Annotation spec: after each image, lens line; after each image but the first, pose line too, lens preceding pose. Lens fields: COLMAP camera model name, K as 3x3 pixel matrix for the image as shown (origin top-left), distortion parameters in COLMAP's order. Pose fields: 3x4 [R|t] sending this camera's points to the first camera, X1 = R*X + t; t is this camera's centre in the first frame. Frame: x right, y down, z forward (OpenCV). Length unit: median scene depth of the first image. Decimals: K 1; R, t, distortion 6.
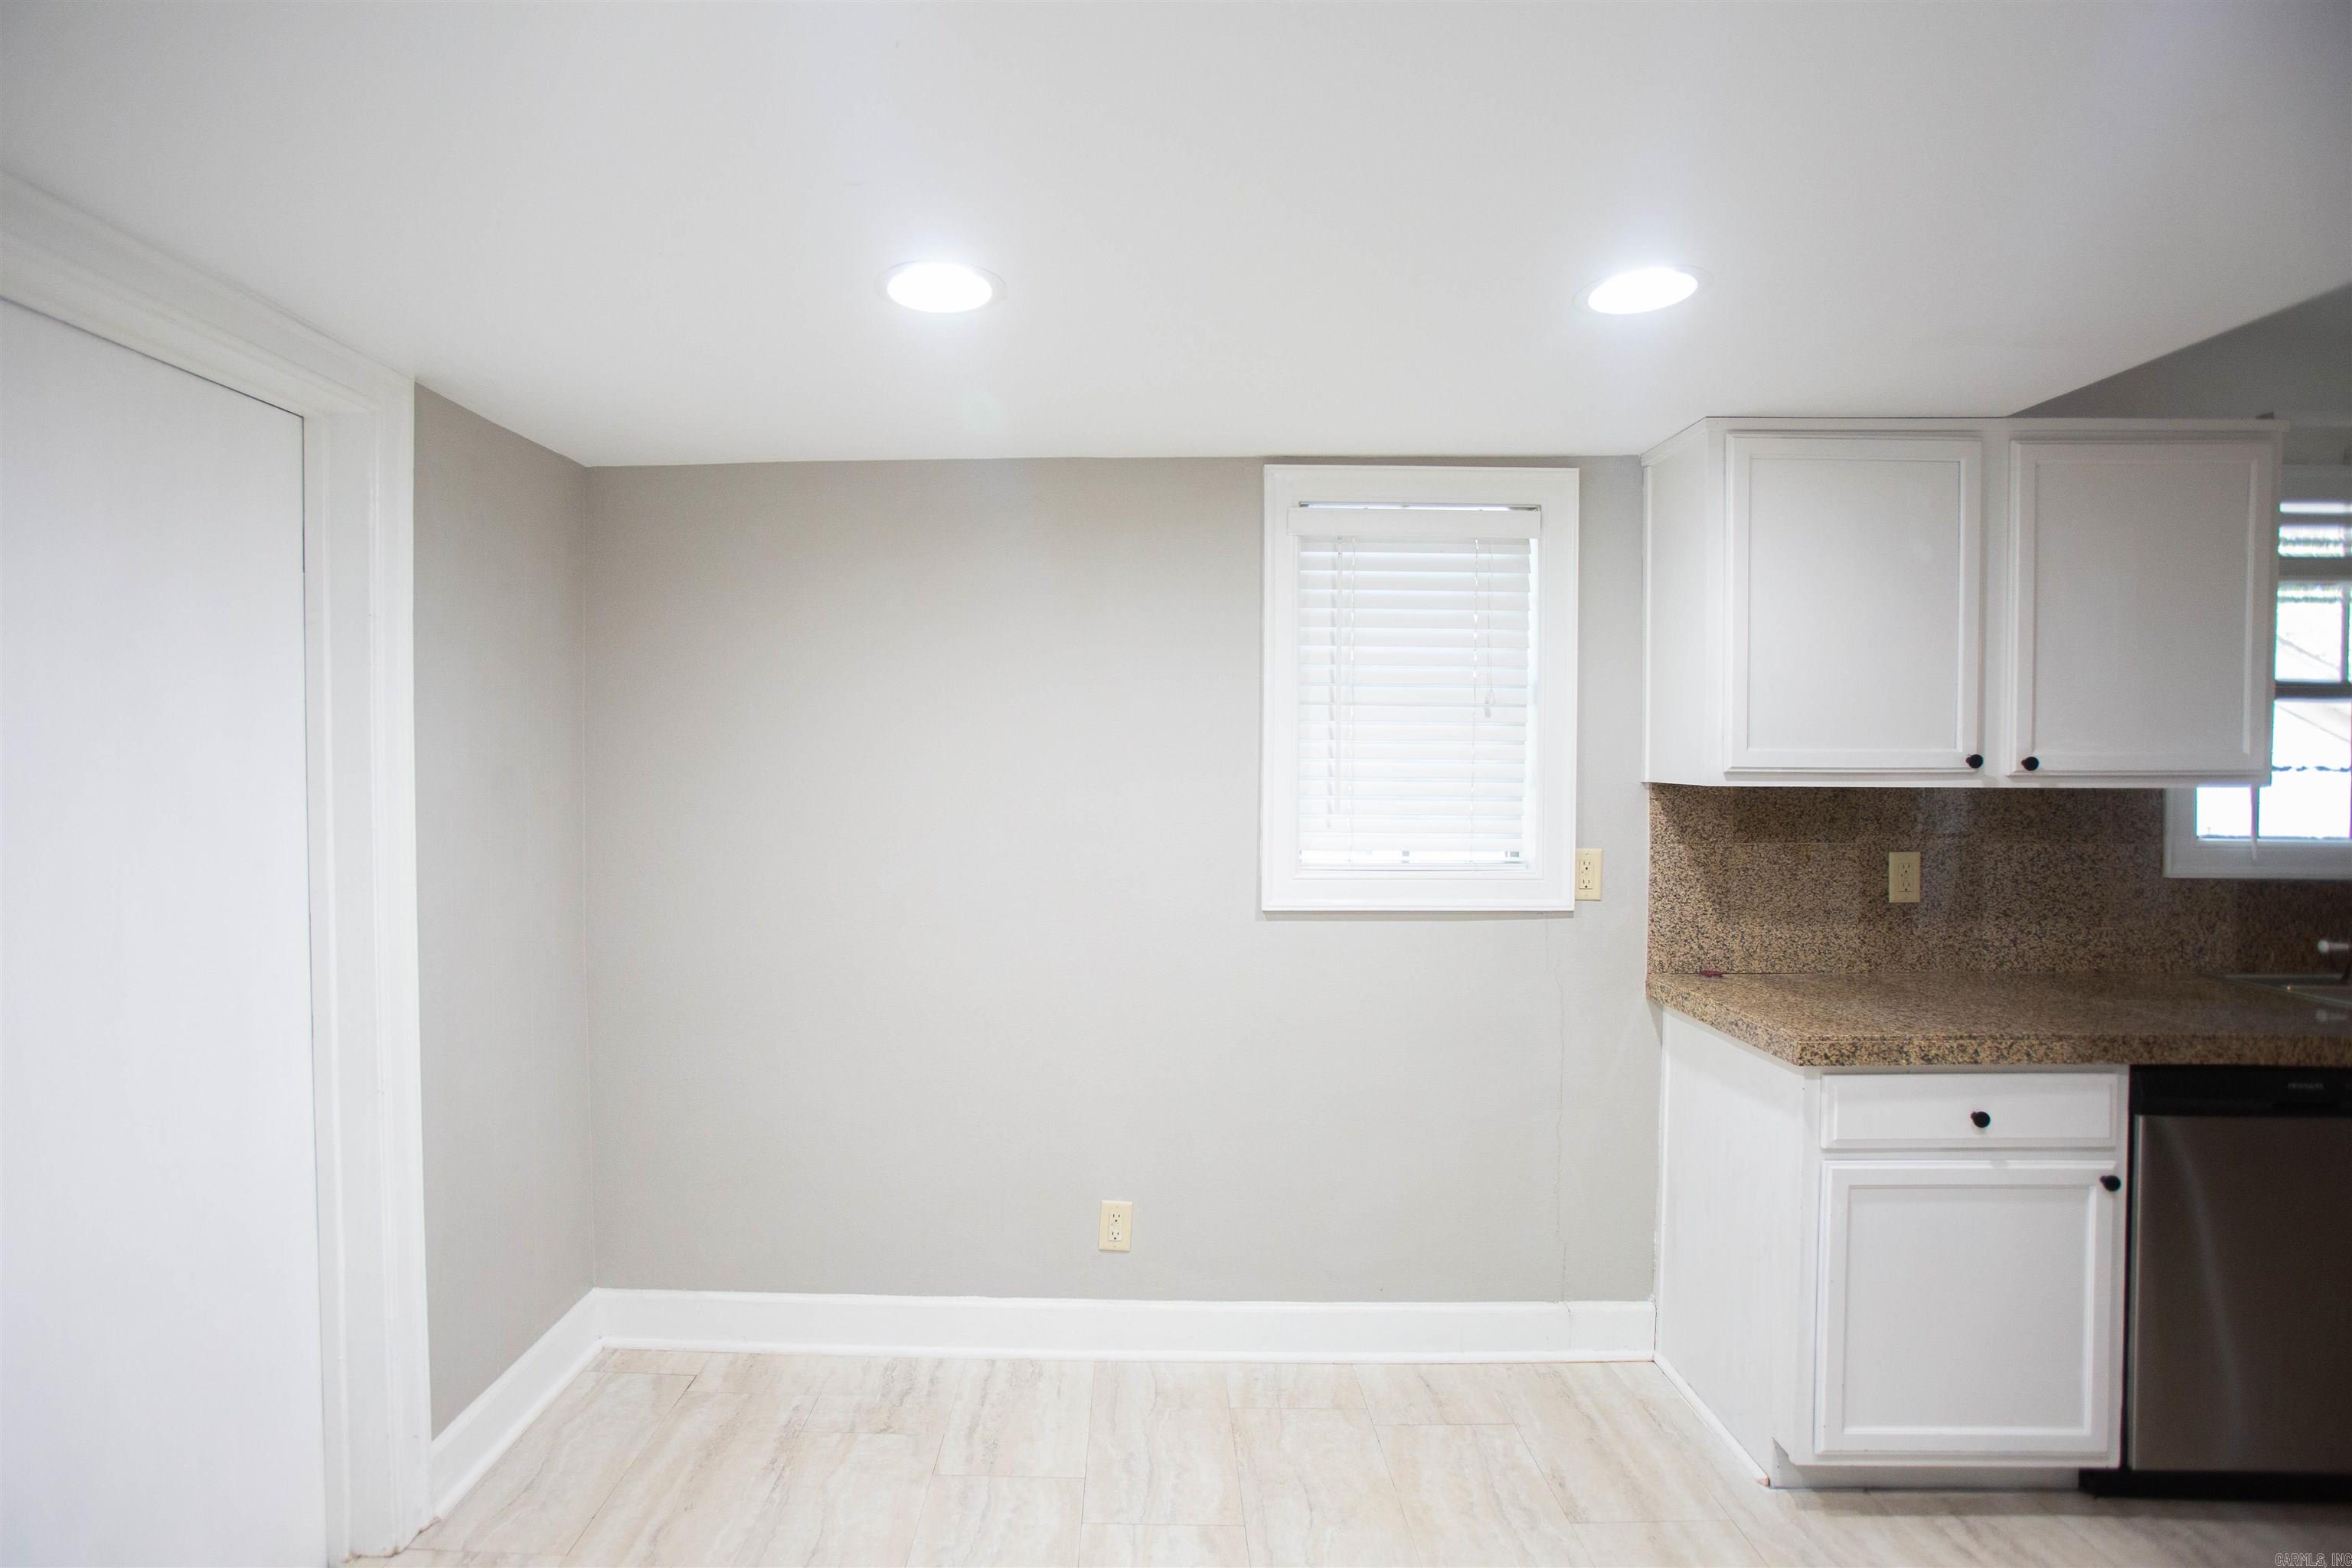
lens RADIAL K [[1159.7, 0, 1115.5], [0, 1159.7, 790.3], [0, 0, 1]] dist [-0.050120, 0.022471]
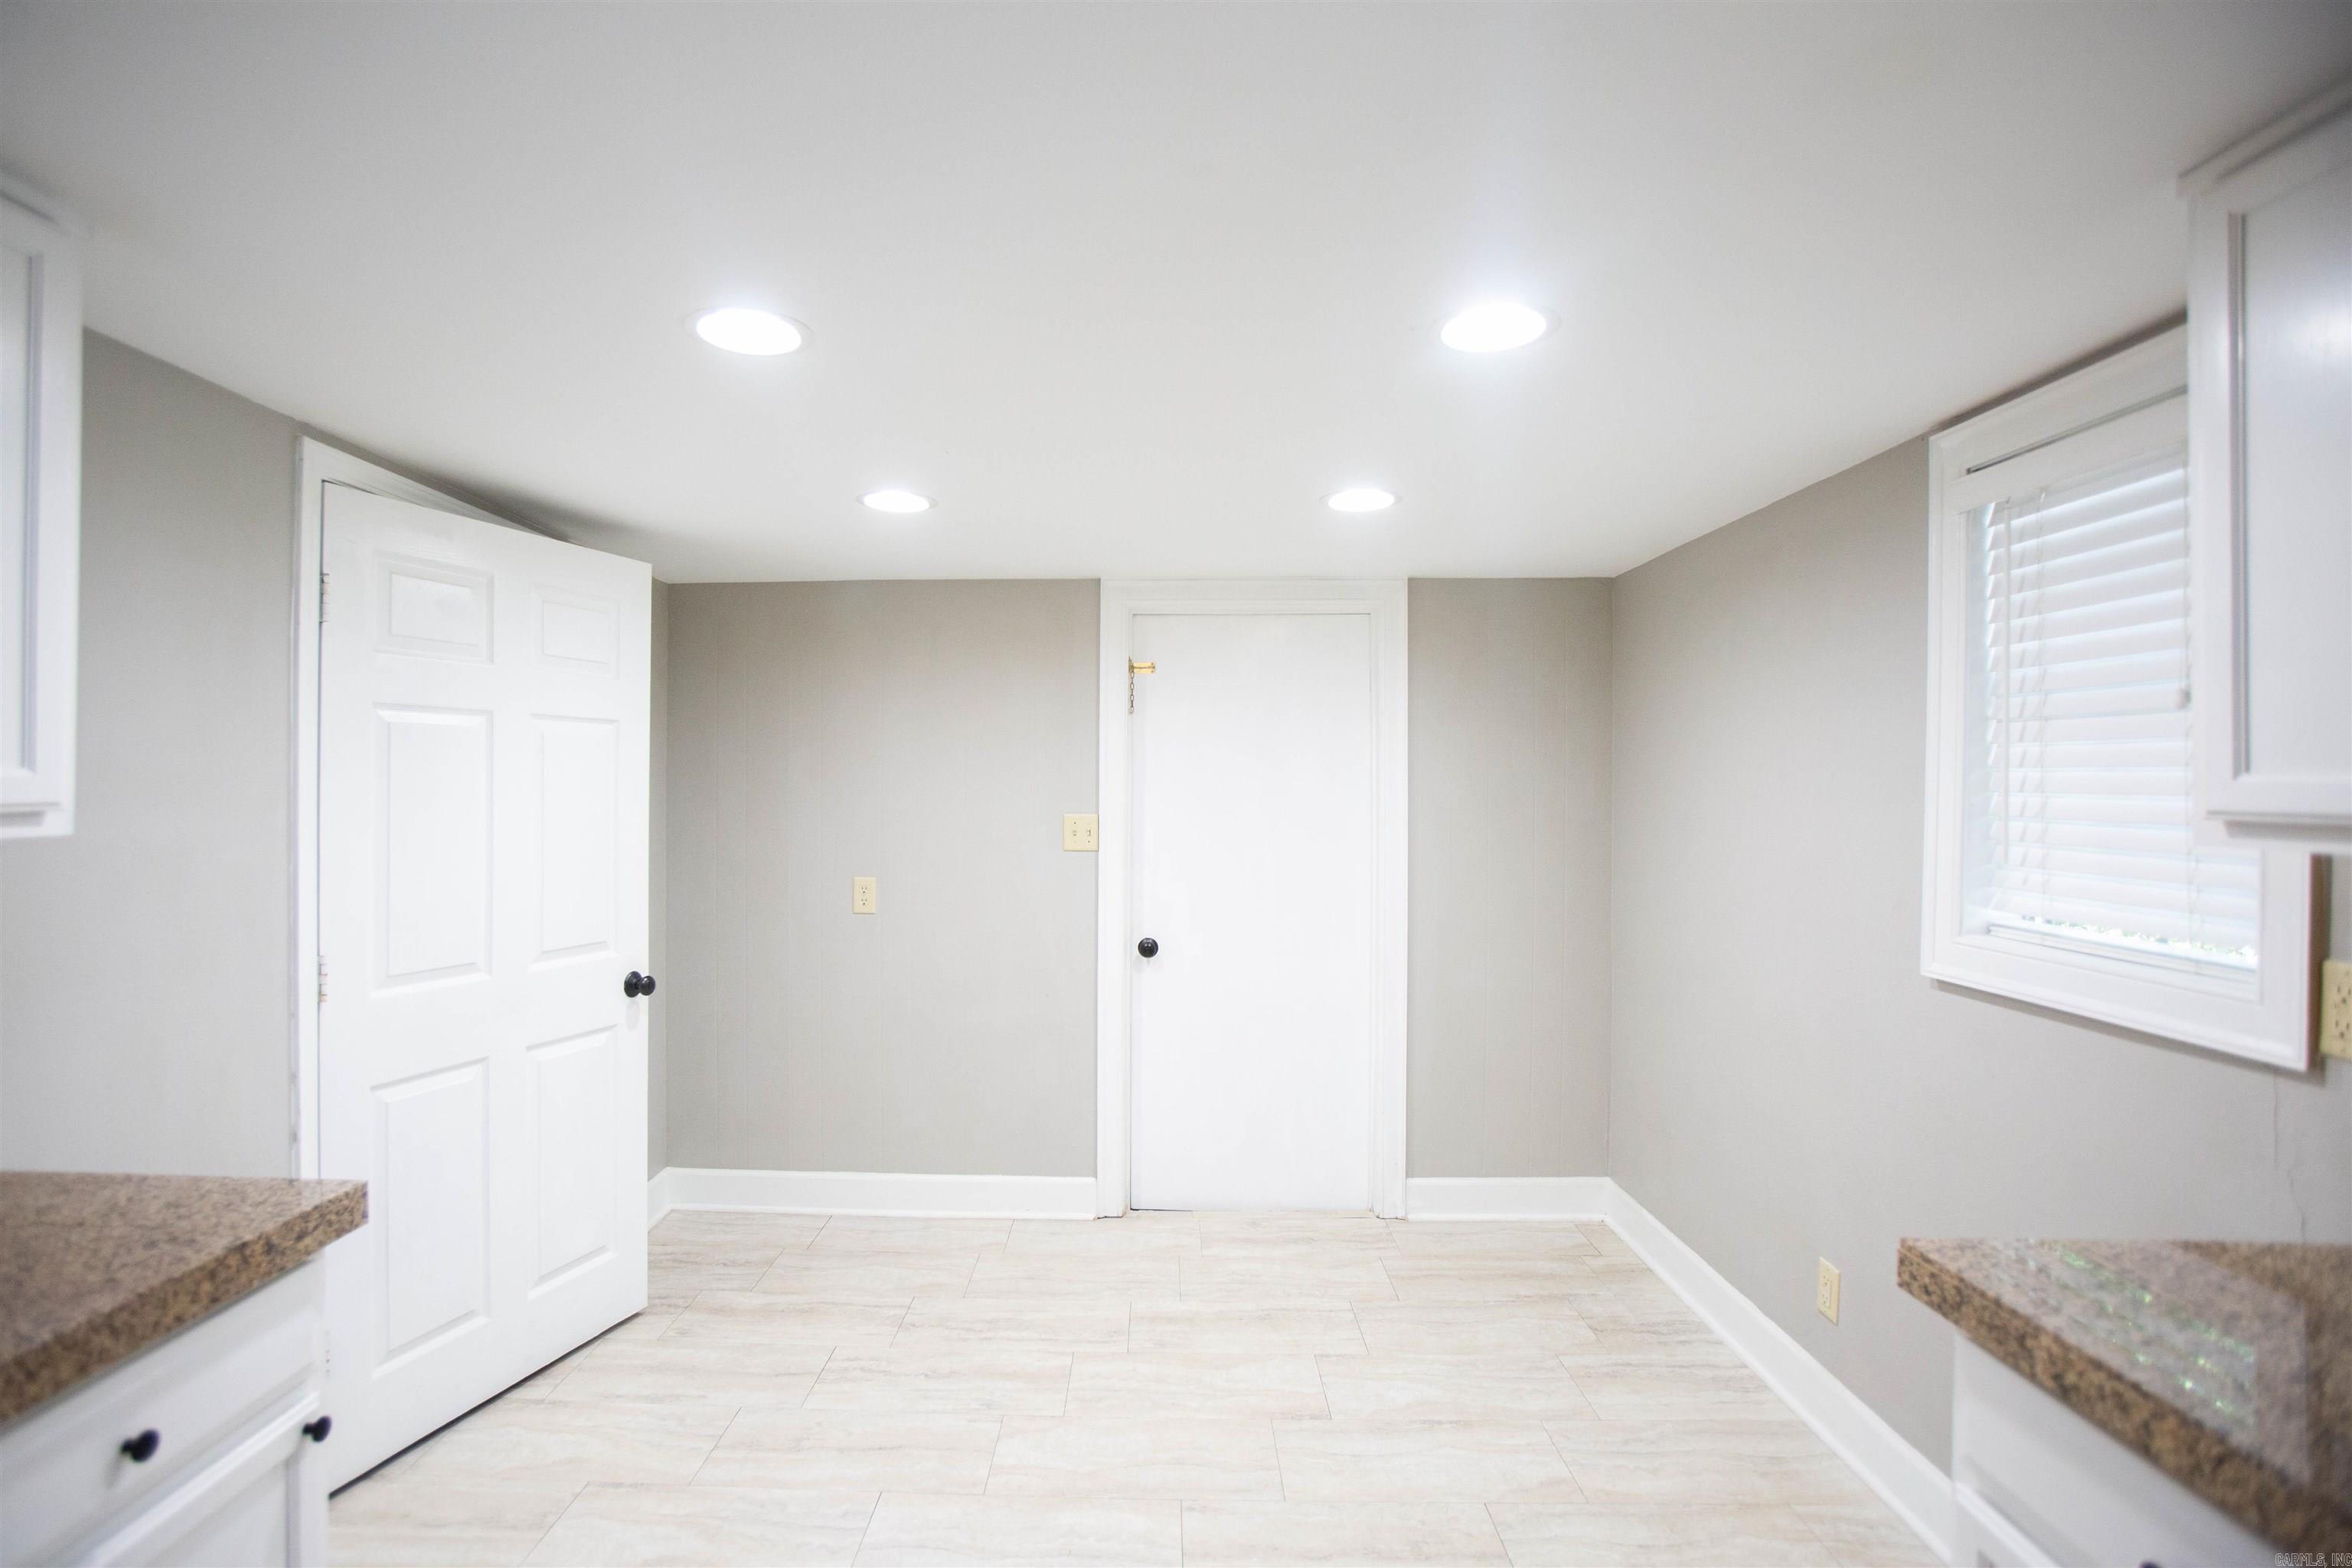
lens RADIAL K [[1159.7, 0, 1149.2], [0, 1159.7, 785.1], [0, 0, 1]] dist [-0.050120, 0.022471]
pose [[-0.002004, -0.001561, -0.999997, 0.940300], [-0.028475, 0.999593, -0.001504, -0.015583], [0.999593, 0.028472, -0.002048, 0.449055]]
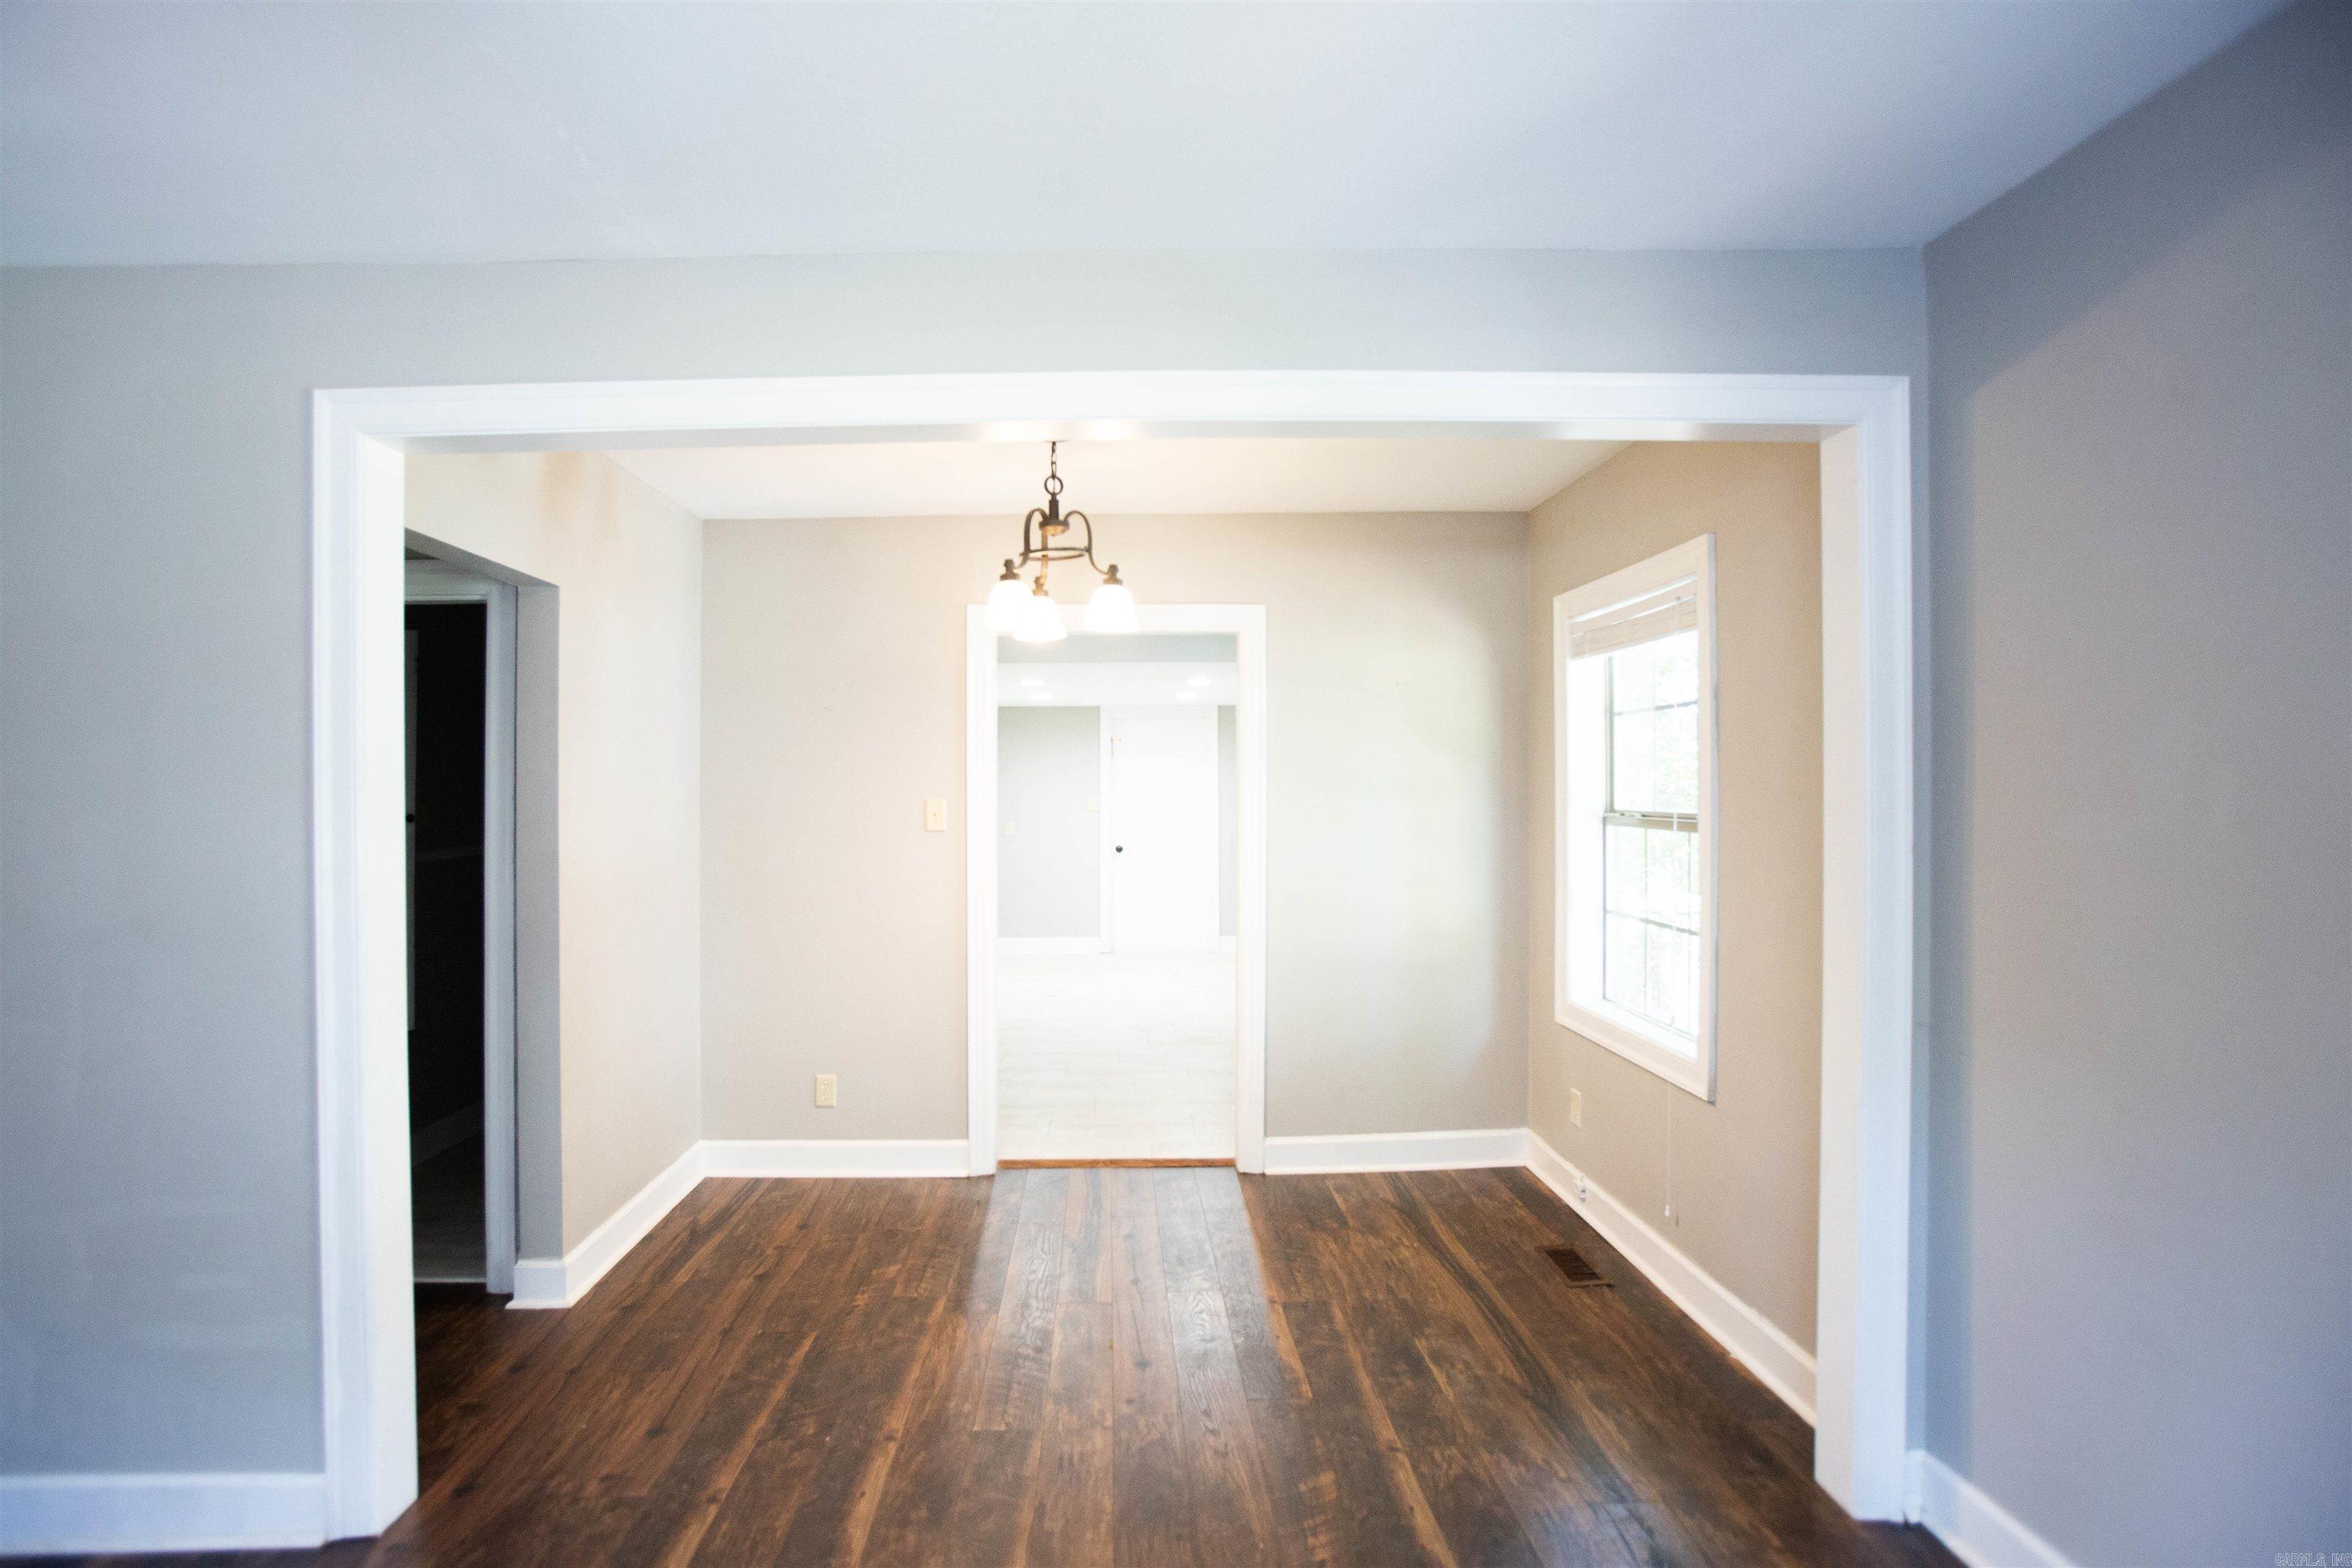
lens RADIAL K [[1172.7, 0, 1142.4], [0, 1172.7, 790.0], [0, 0, 1]] dist [-0.068271, 0.033494]
pose [[0.014662, -0.002956, -0.999888, 3.297645], [-0.018627, 0.999821, -0.003229, 0.000055], [0.999719, 0.018673, 0.014604, 0.427135]]
